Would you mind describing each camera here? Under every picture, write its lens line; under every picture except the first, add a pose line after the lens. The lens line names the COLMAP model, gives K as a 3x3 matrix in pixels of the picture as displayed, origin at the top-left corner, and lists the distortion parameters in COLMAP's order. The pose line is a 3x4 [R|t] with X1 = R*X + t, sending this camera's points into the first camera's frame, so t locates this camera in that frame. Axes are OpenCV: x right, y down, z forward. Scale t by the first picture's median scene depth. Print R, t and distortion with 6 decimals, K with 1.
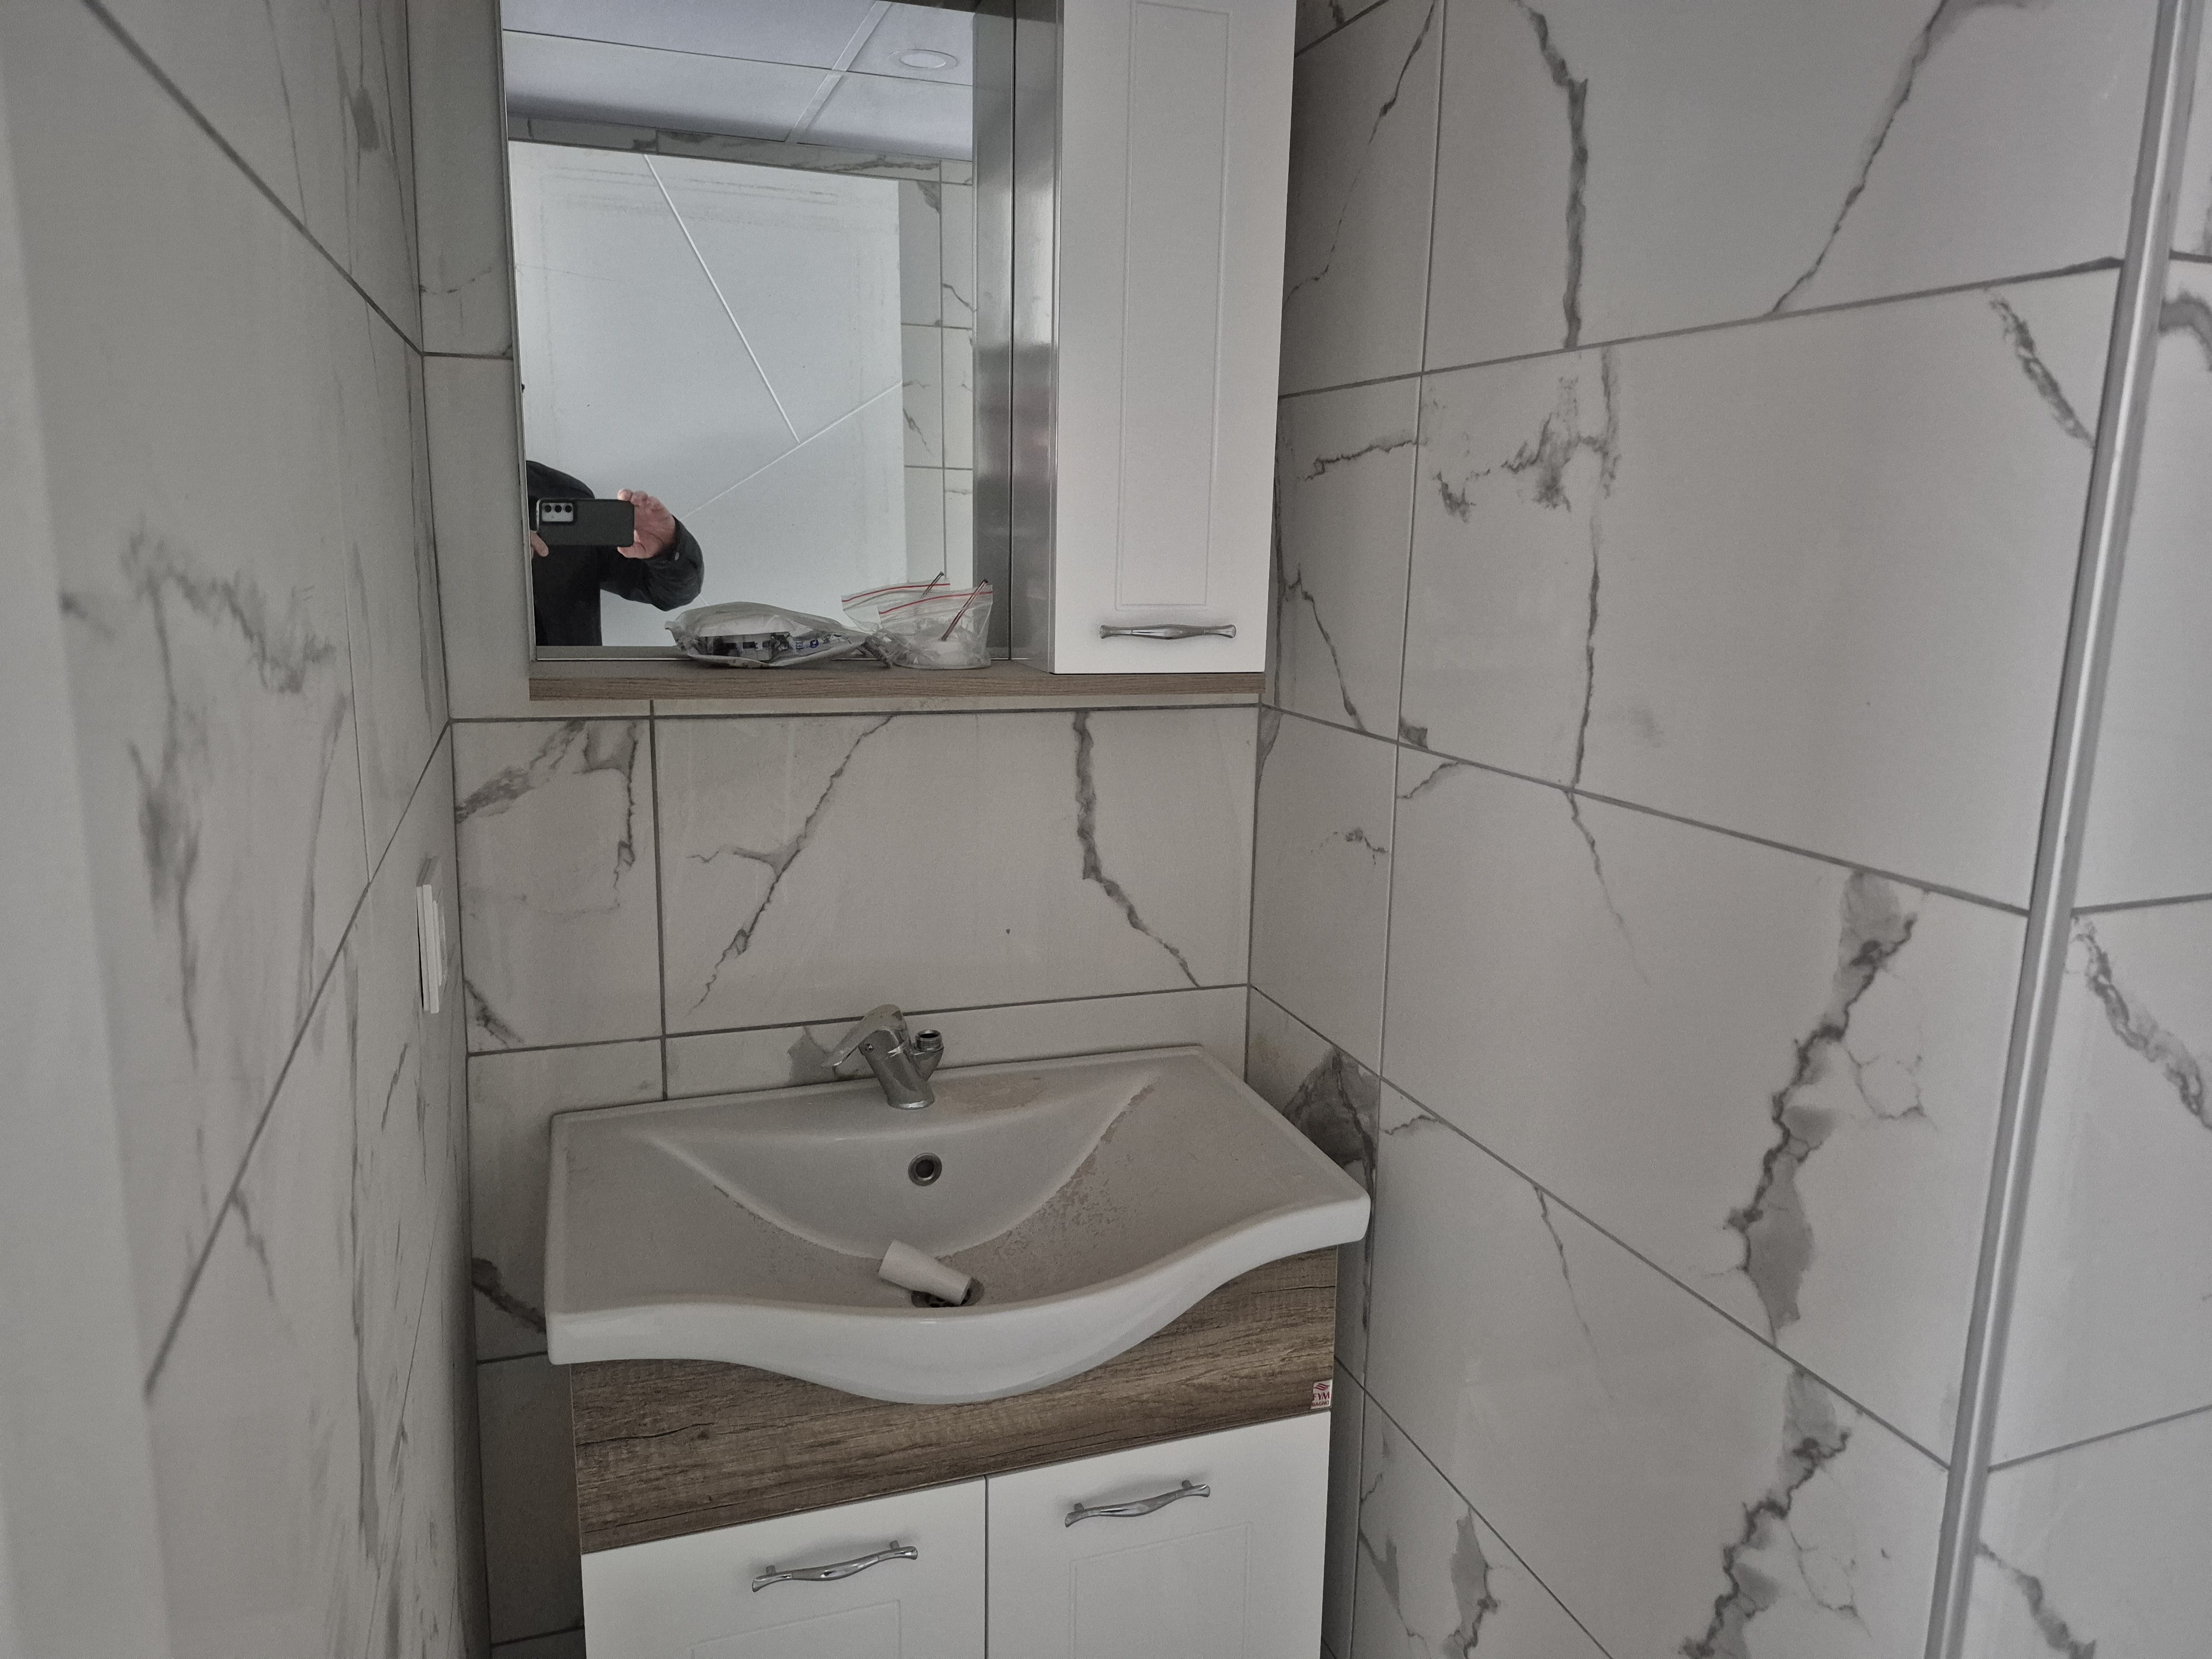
lens RADIAL K [[1528.0, 0, 1097.3], [0, 1528.0, 821.9], [0, 0, 1]] dist [0.068837, -0.056695]
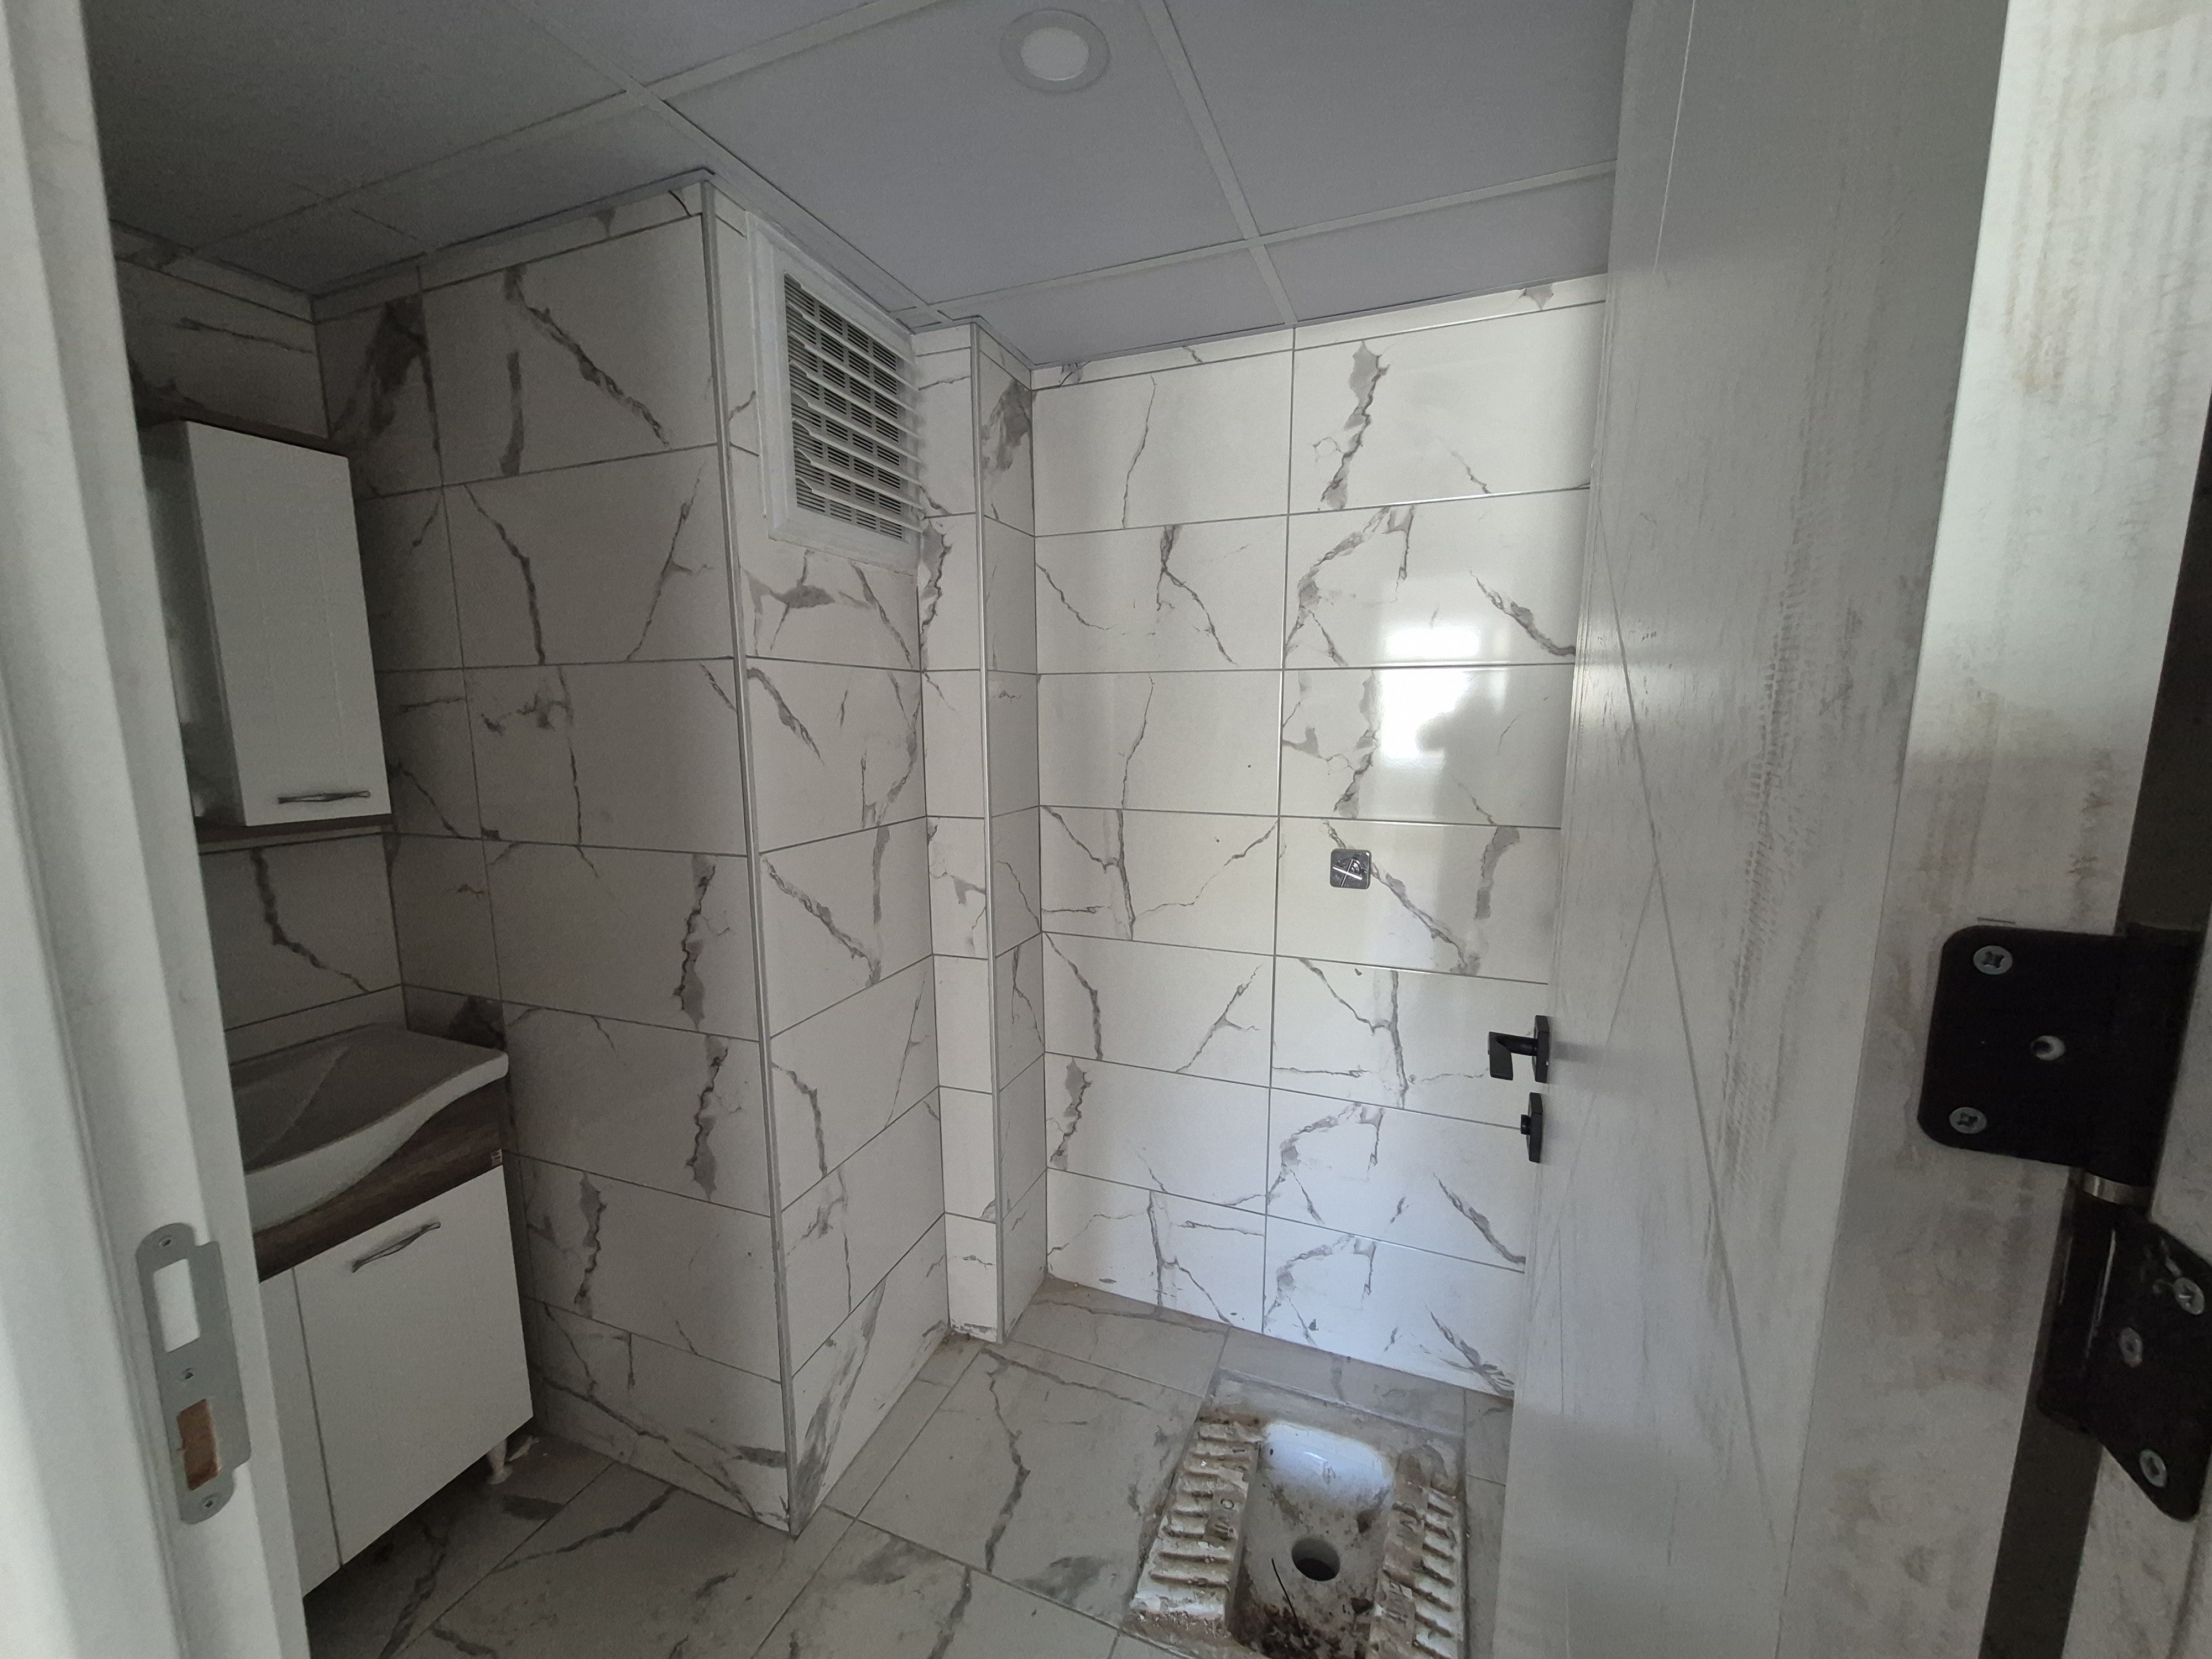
lens RADIAL K [[866.5, 0, 1114.1], [0, 866.5, 841.5], [0, 0, 1]] dist [0.000184, -0.000648]
pose [[0.632395, -0.133884, 0.762988, -0.169812], [0.169016, 0.985069, 0.032766, 0.061207], [-0.755983, 0.108236, 0.645581, -0.443711]]
